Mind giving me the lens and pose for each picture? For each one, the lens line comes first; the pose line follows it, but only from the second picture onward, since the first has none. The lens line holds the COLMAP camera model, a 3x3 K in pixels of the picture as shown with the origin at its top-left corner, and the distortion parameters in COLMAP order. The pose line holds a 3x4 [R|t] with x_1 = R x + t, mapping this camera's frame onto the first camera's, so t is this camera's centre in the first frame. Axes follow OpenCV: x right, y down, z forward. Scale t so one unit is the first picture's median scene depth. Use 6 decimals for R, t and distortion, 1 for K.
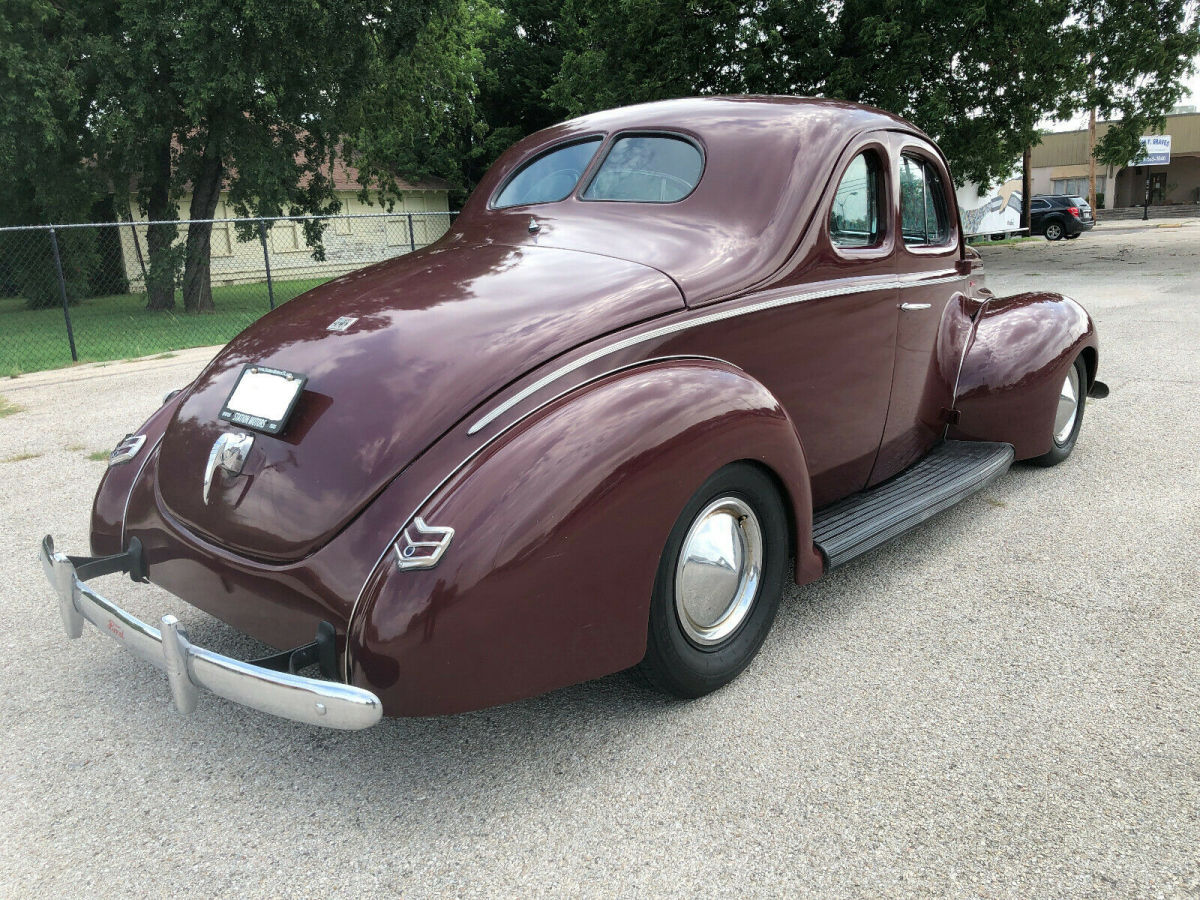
lens RADIAL K [[974.4, 0, 600.0], [0, 974.4, 450.0], [0, 0, 1]] dist [0.003796, 0.076894]
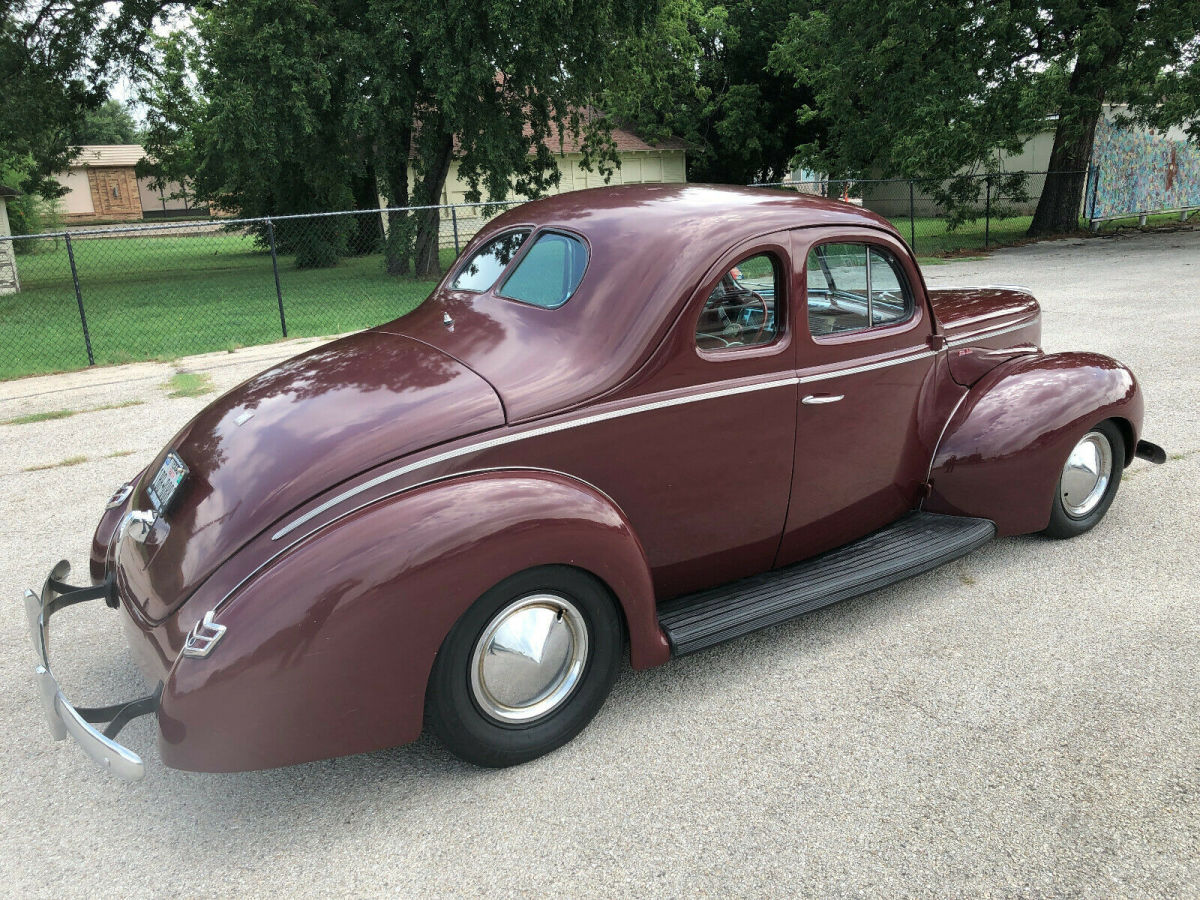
lens RADIAL K [[972.0, 0, 612.3], [0, 972.0, 449.2], [0, 0, 1]] dist [0.012001, 0.004125]
pose [[0.969915, 0.065431, -0.234484, 0.262171], [-0.053901, 0.997016, 0.055258, -0.104244], [0.237400, -0.040957, 0.970548, -0.030144]]
